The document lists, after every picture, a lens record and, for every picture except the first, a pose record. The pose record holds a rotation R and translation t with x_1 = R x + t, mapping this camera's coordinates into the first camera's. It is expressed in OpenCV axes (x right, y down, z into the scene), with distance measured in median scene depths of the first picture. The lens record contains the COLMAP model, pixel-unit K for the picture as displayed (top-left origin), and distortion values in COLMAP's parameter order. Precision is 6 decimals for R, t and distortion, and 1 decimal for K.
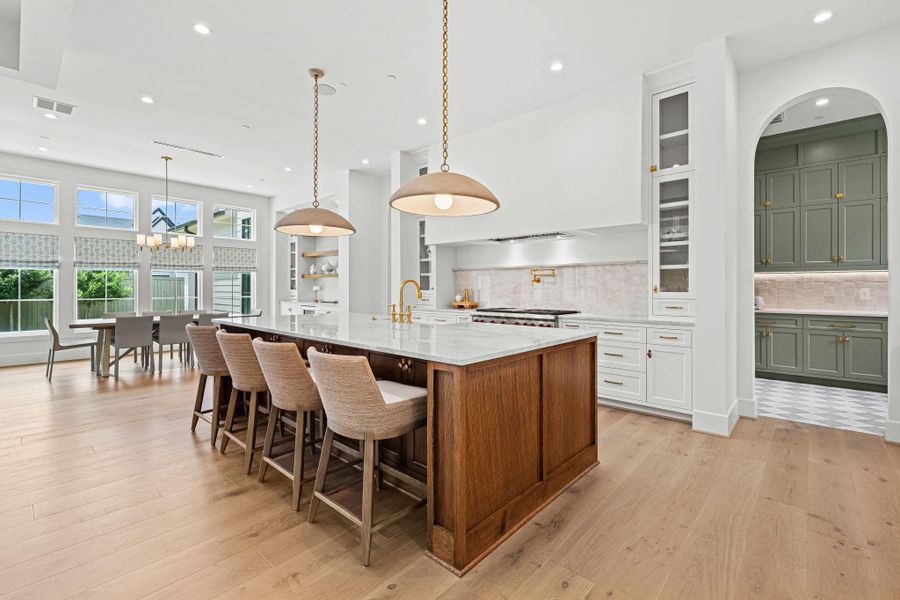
lens RADIAL K [[397.4, 0, 446.7], [0, 397.4, 290.0], [0, 0, 1]] dist [0.000099, 0.000446]
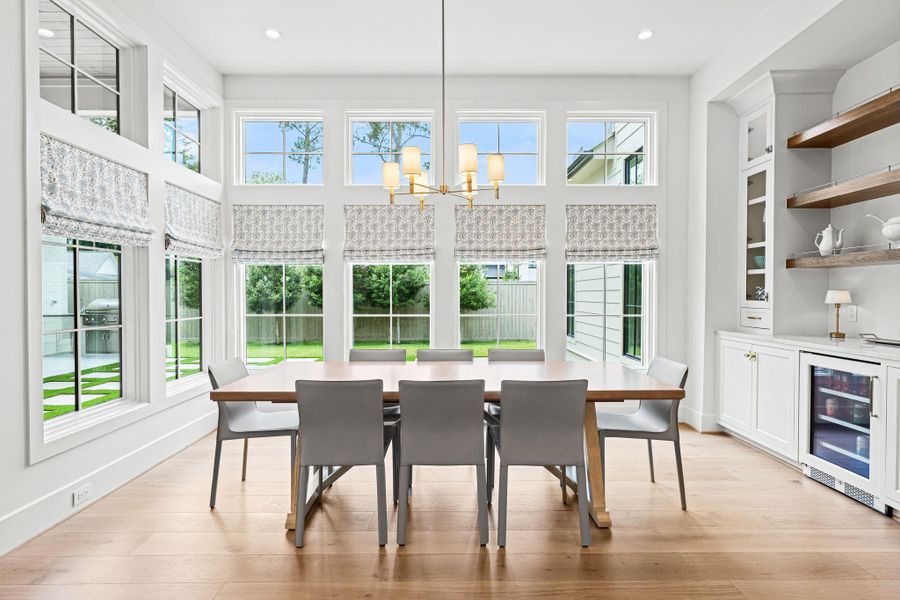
lens RADIAL K [[474.5, 0, 445.4], [0, 474.5, 301.5], [0, 0, 1]] dist [-0.003293, 0.001939]
pose [[0.677473, 0.011144, -0.735463, -0.356413], [-0.004249, 0.999928, 0.011238, -0.005524], [0.735535, -0.004489, 0.677472, 0.674318]]
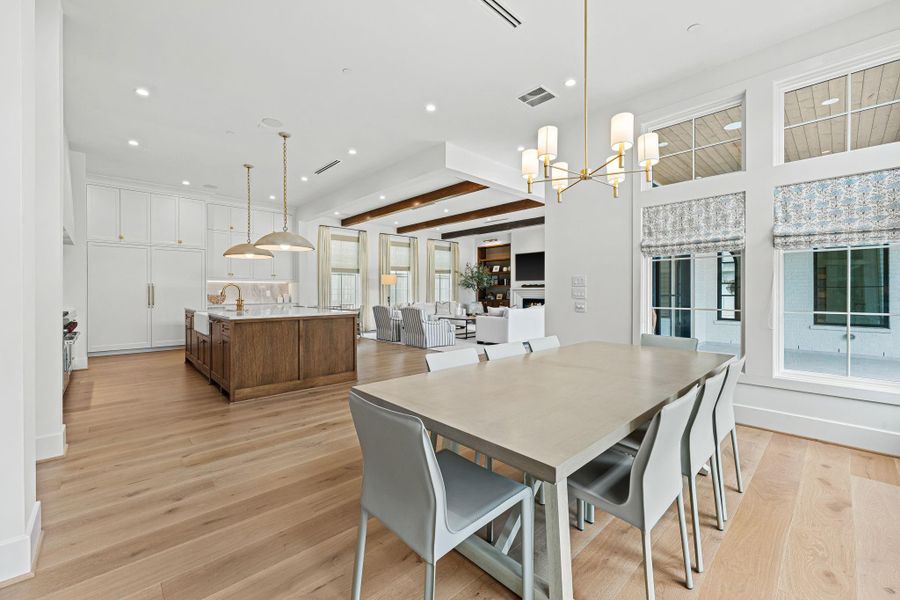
lens RADIAL K [[362.4, 0, 452.4], [0, 362.4, 292.2], [0, 0, 1]] dist [-0.000527, -0.000007]
pose [[-0.997373, 0.000890, 0.072426, -0.593850], [0.001386, 0.999976, 0.006791, -0.001932], [-0.072418, 0.006874, -0.997351, 1.324222]]
